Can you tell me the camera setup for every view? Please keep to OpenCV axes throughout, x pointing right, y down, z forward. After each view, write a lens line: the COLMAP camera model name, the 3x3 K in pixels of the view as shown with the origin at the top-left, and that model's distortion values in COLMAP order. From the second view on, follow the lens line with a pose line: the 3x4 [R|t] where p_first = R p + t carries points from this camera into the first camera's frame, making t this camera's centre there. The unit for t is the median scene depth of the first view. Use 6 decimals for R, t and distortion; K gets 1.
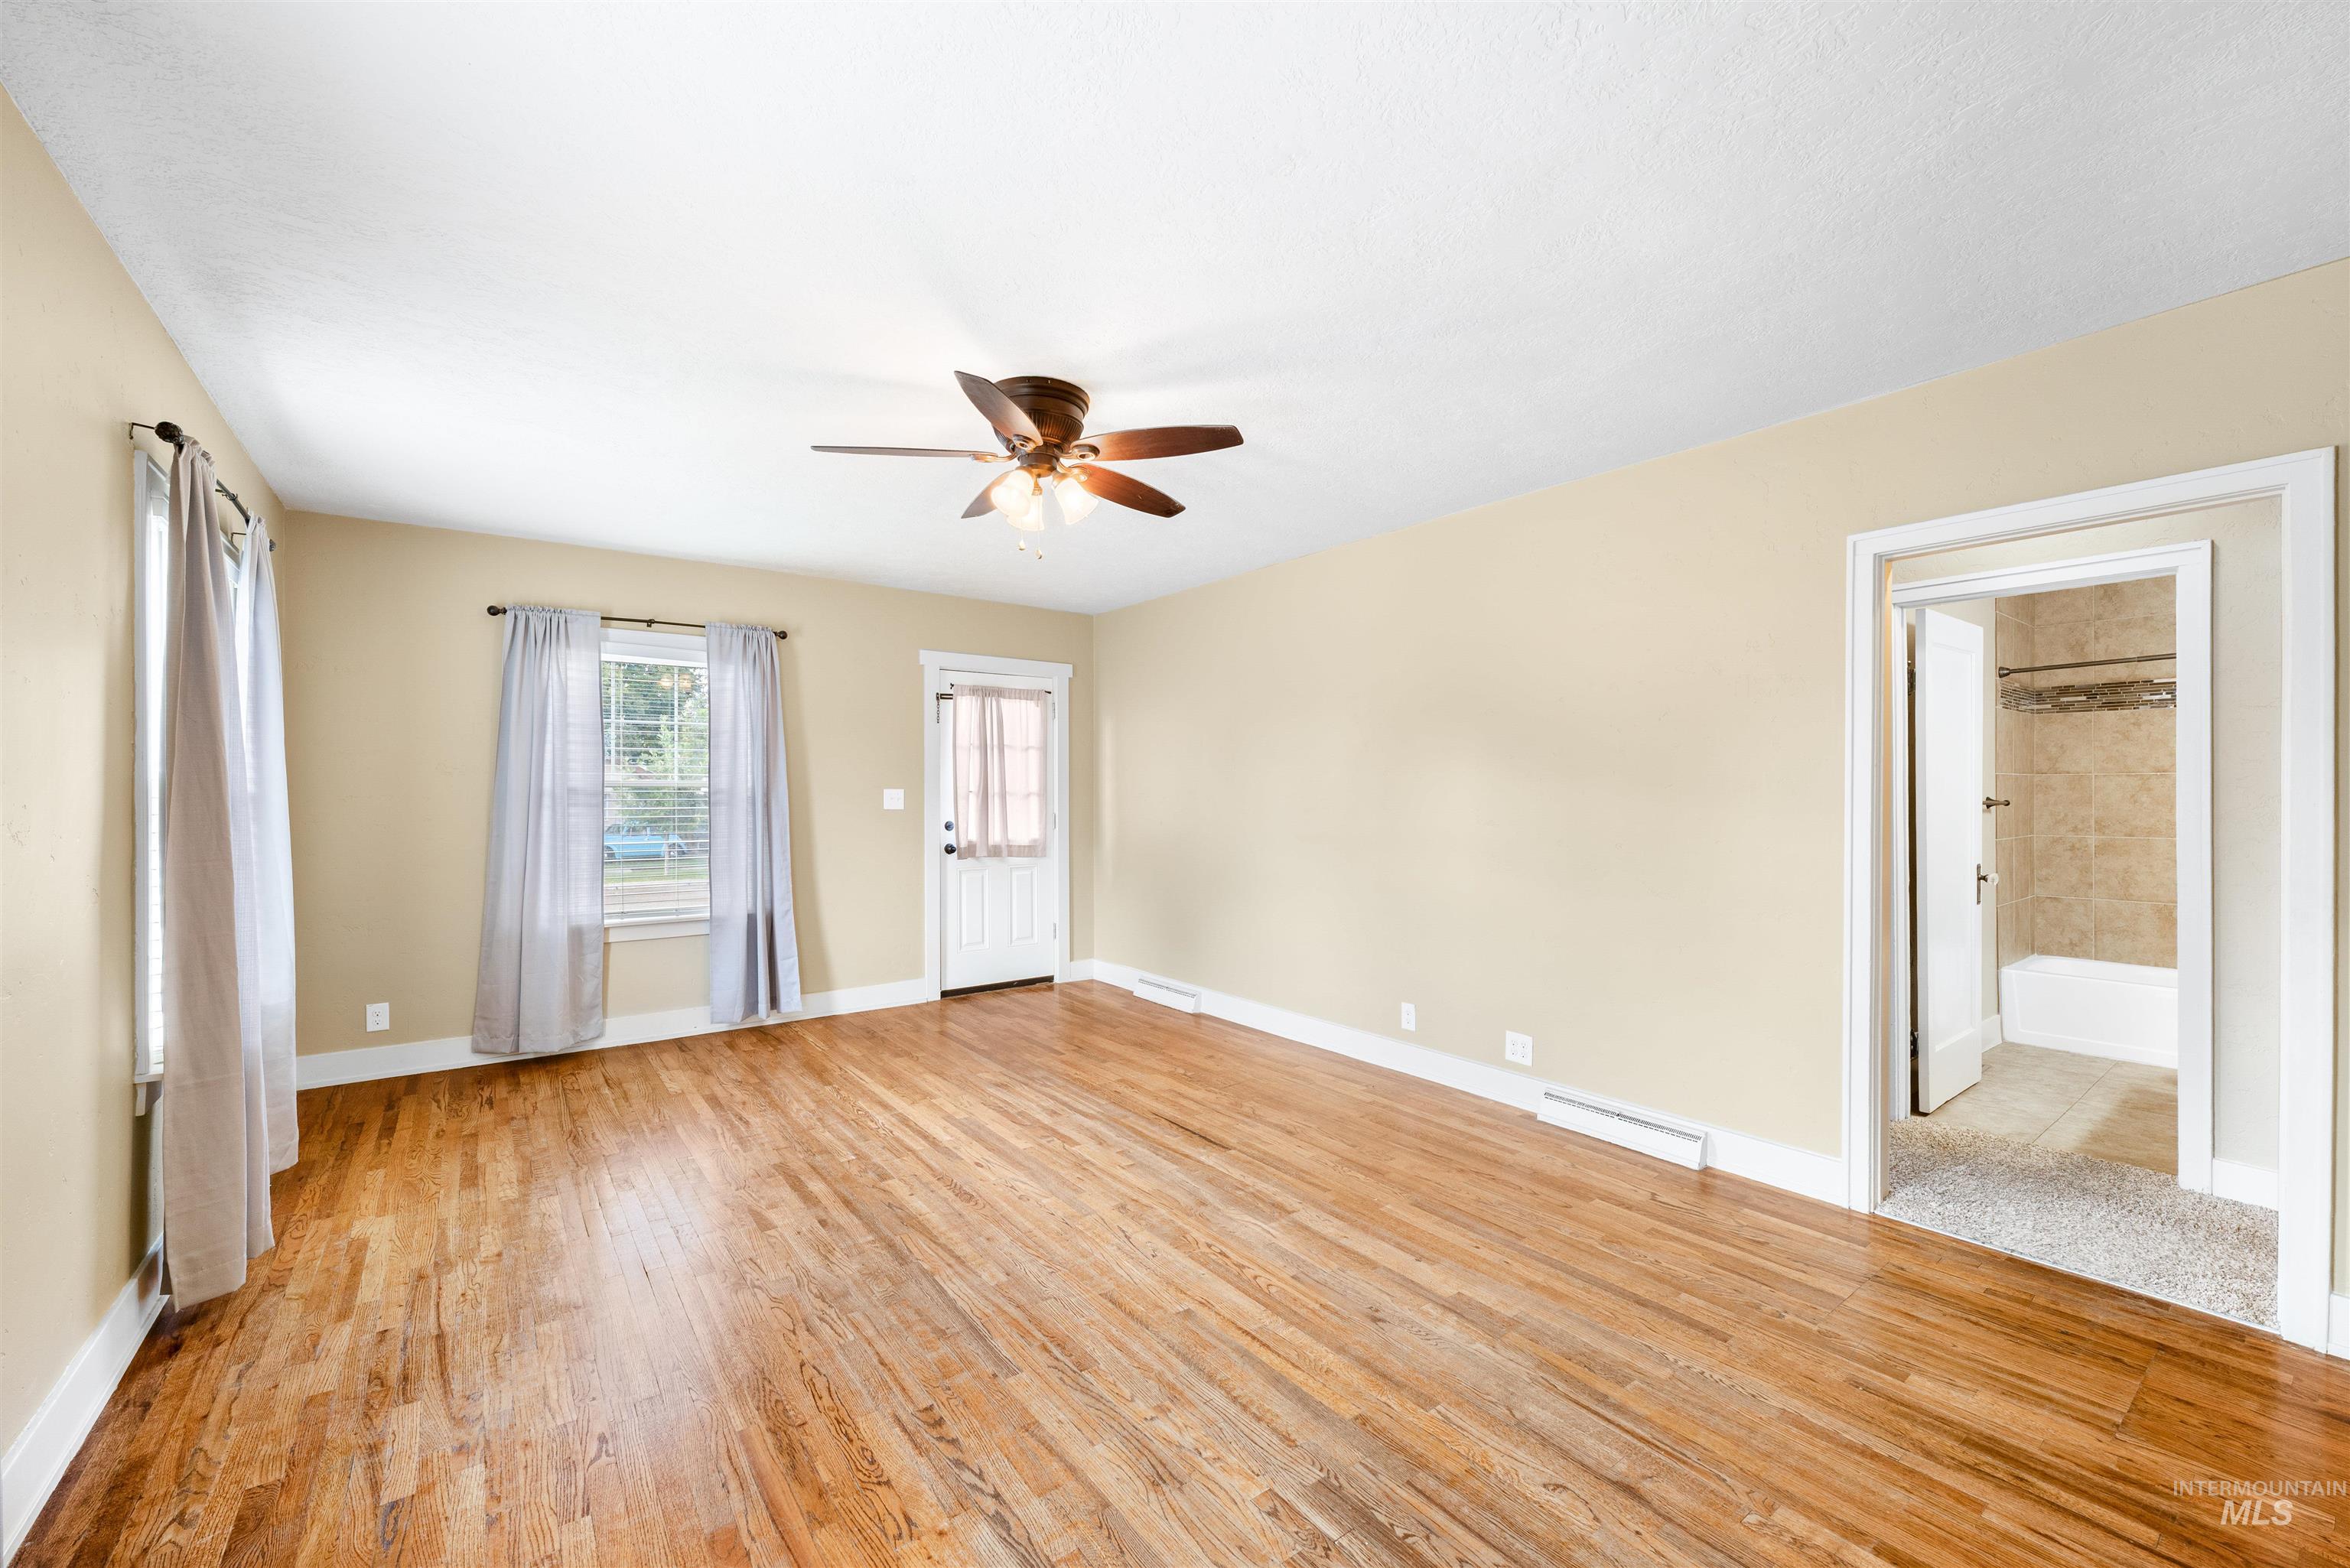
lens RADIAL K [[949.7, 0, 1185.4], [0, 949.7, 796.1], [0, 0, 1]] dist [0.001187, -0.000755]
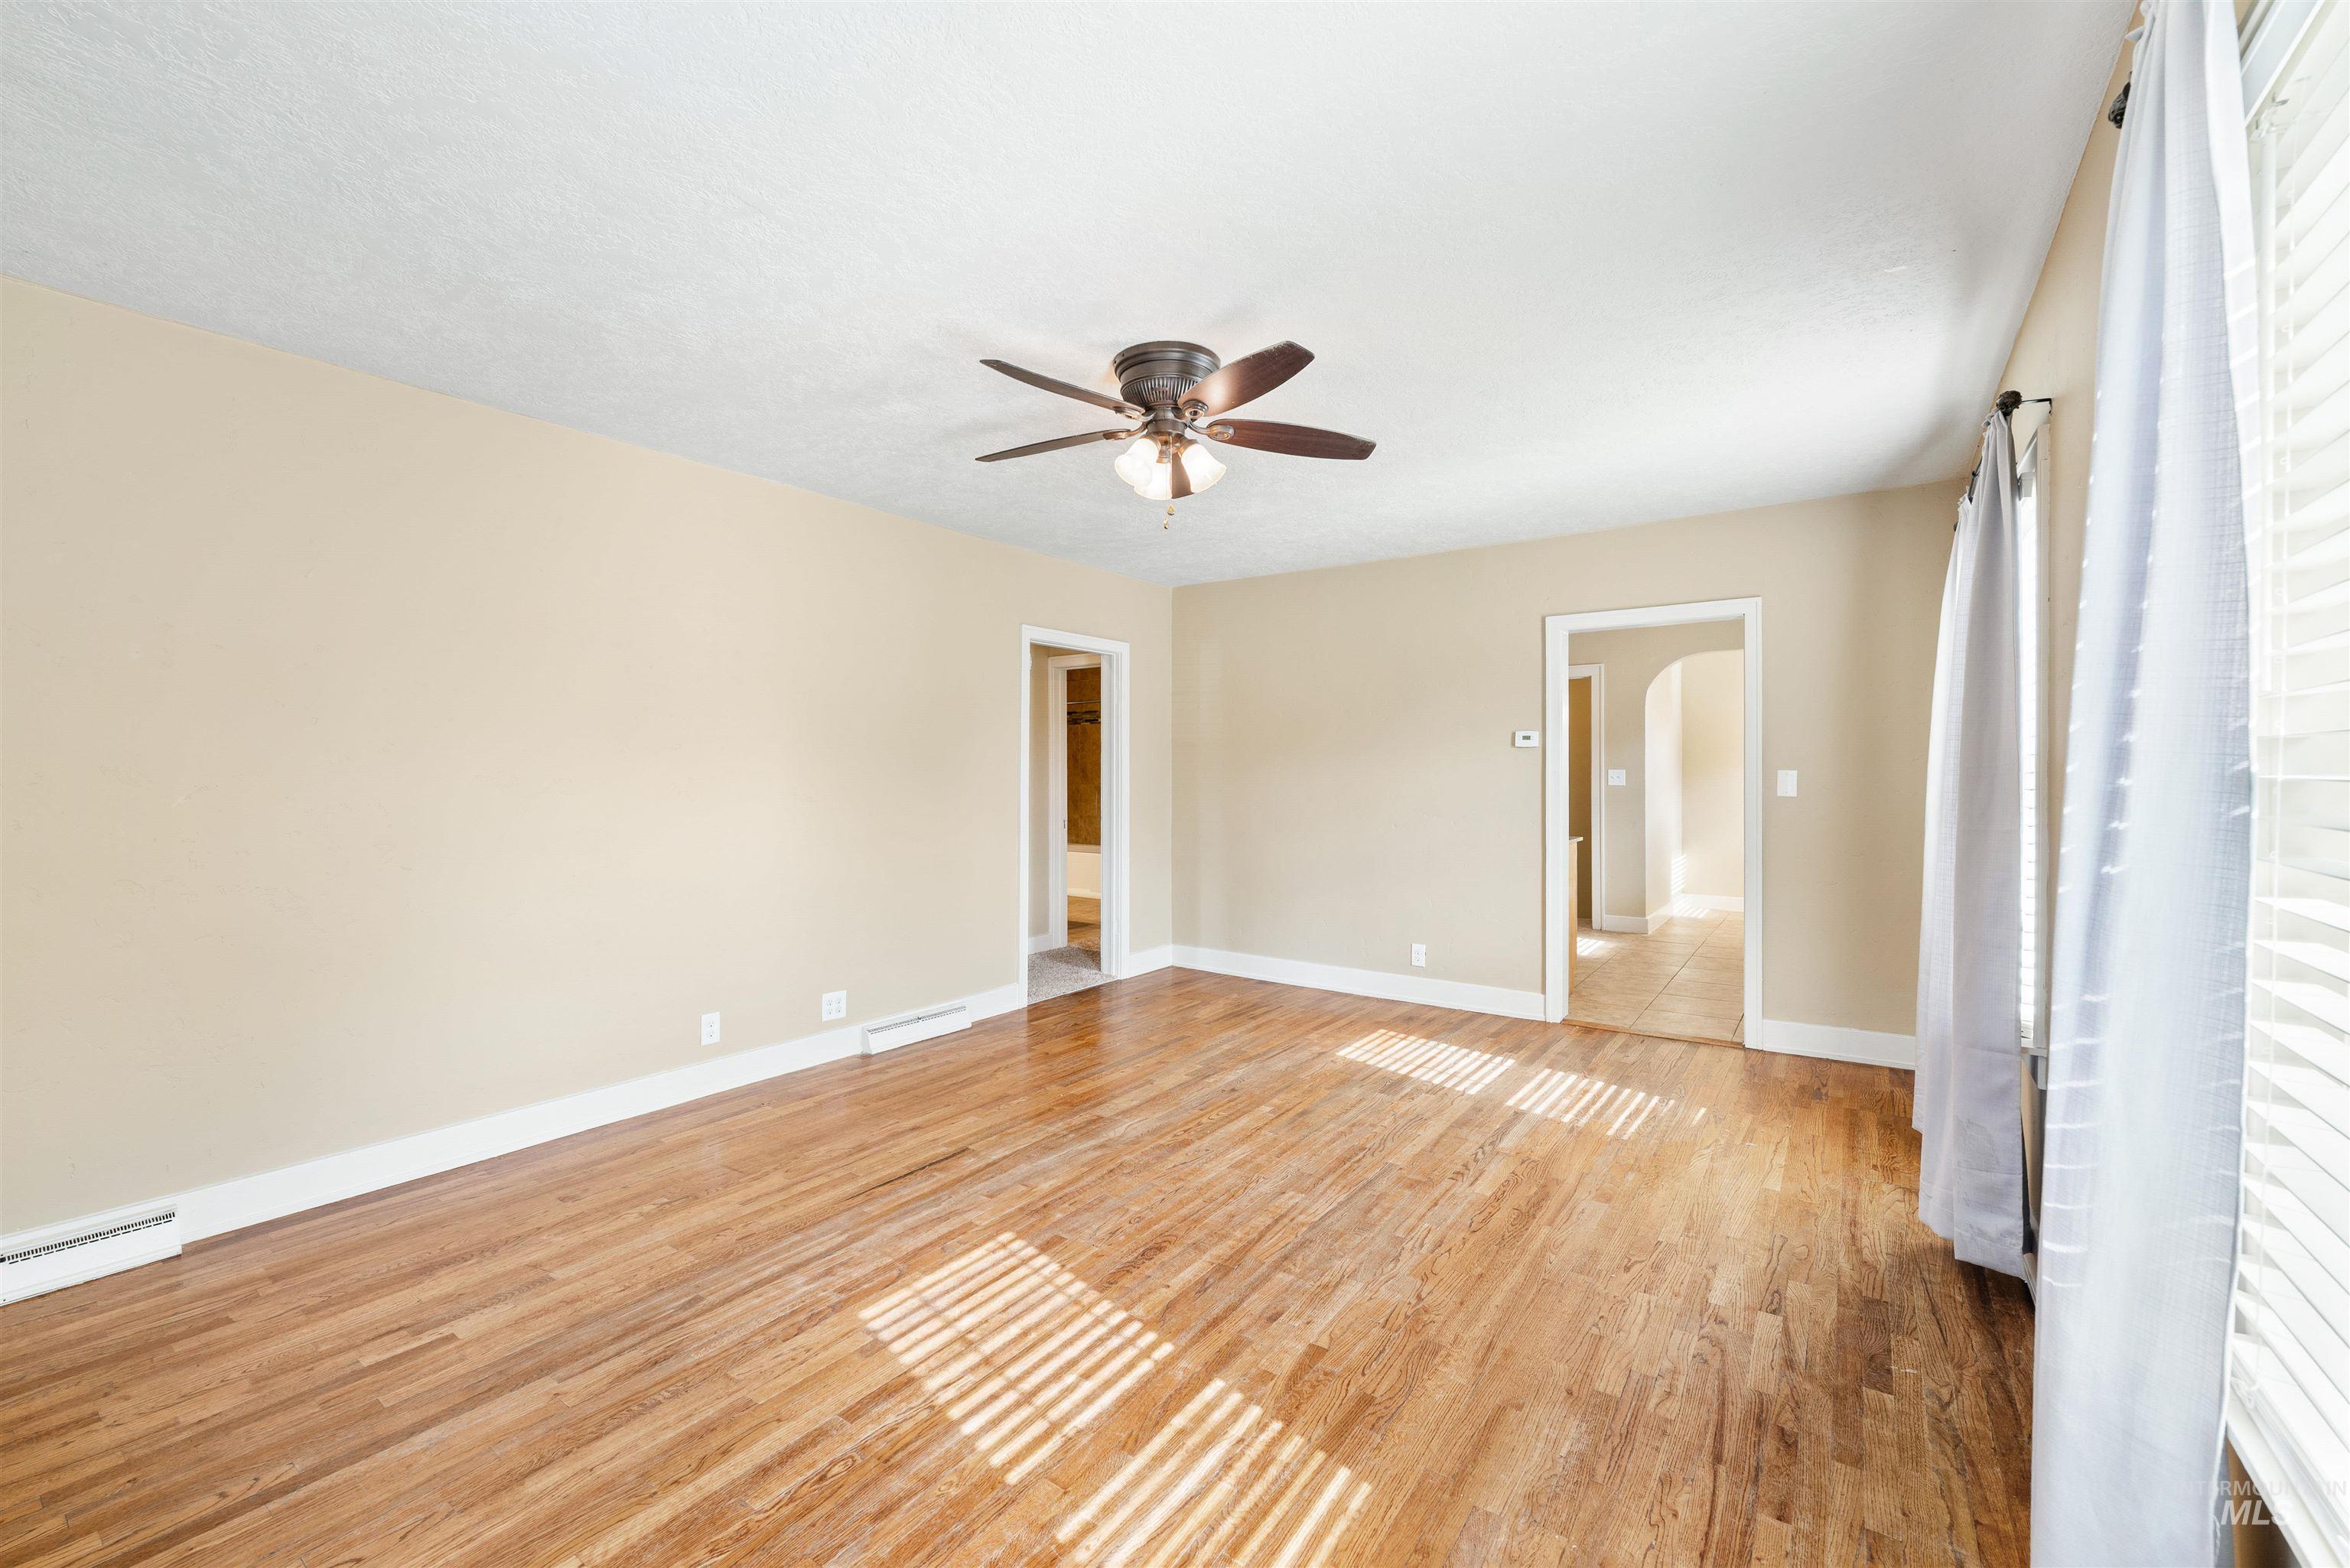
lens RADIAL K [[949.7, 0, 1167.8], [0, 949.7, 773.3], [0, 0, 1]] dist [0.001187, -0.000755]
pose [[-0.297092, -0.001569, 0.954848, -1.179032], [0.003184, 0.999991, 0.002634, -0.004465], [-0.954844, 0.003823, -0.297084, 1.402808]]
